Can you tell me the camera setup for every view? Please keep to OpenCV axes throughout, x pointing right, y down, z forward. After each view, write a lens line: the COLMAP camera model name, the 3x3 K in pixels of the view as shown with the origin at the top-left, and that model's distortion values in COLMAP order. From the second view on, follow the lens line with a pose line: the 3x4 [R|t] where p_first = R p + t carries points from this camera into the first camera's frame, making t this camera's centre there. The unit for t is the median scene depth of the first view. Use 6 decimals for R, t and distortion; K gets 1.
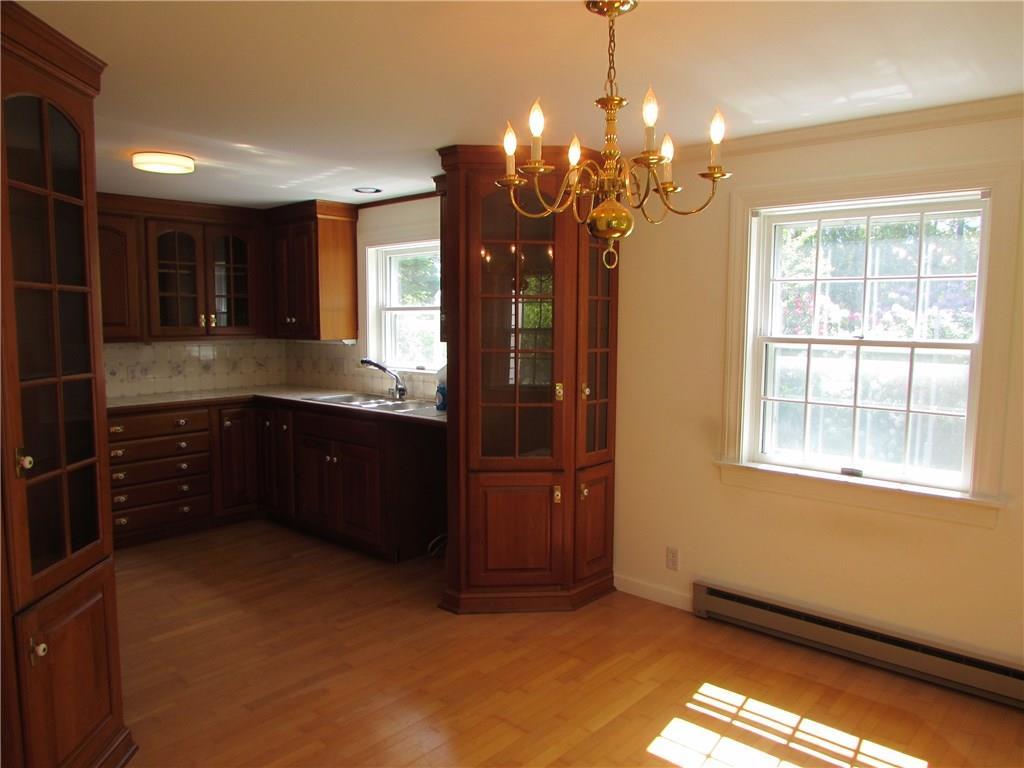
lens RADIAL K [[735.7, 0, 510.5], [0, 735.7, 384.9], [0, 0, 1]] dist [-0.036223, 0.000059]
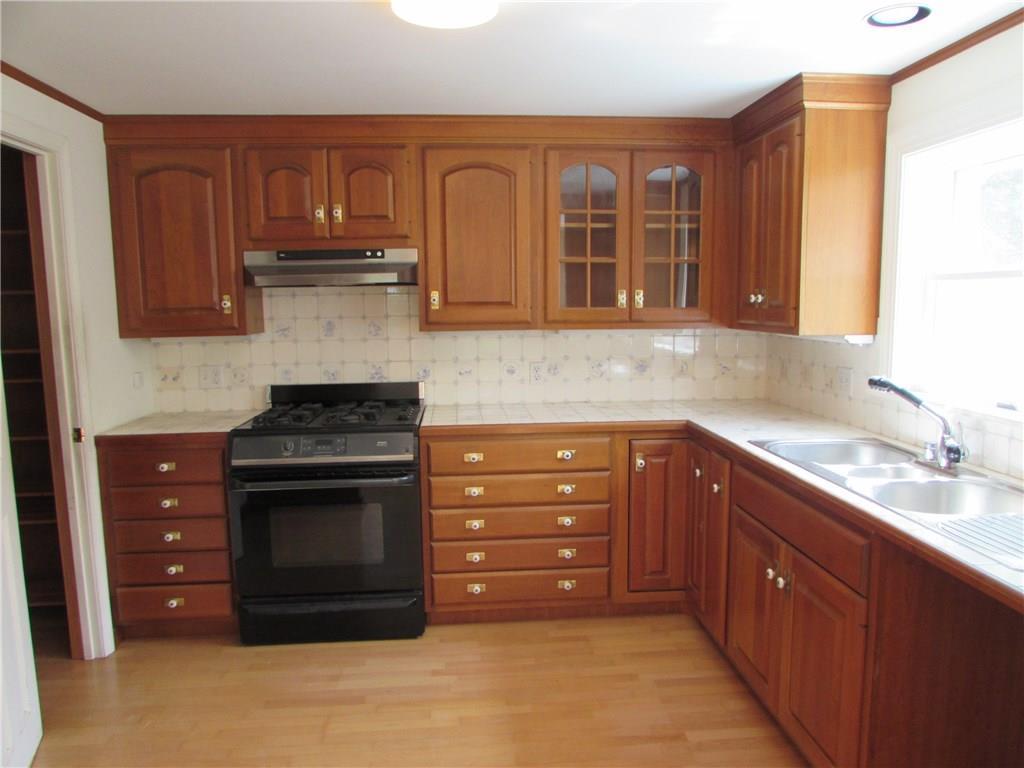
lens RADIAL K [[735.7, 0, 510.5], [0, 735.7, 379.4], [0, 0, 1]] dist [-0.036223, 0.000059]
pose [[0.730524, 0.072664, -0.679010, -0.043811], [-0.059758, 0.997311, 0.042434, -0.038994], [0.680267, 0.009577, 0.732902, 0.459710]]
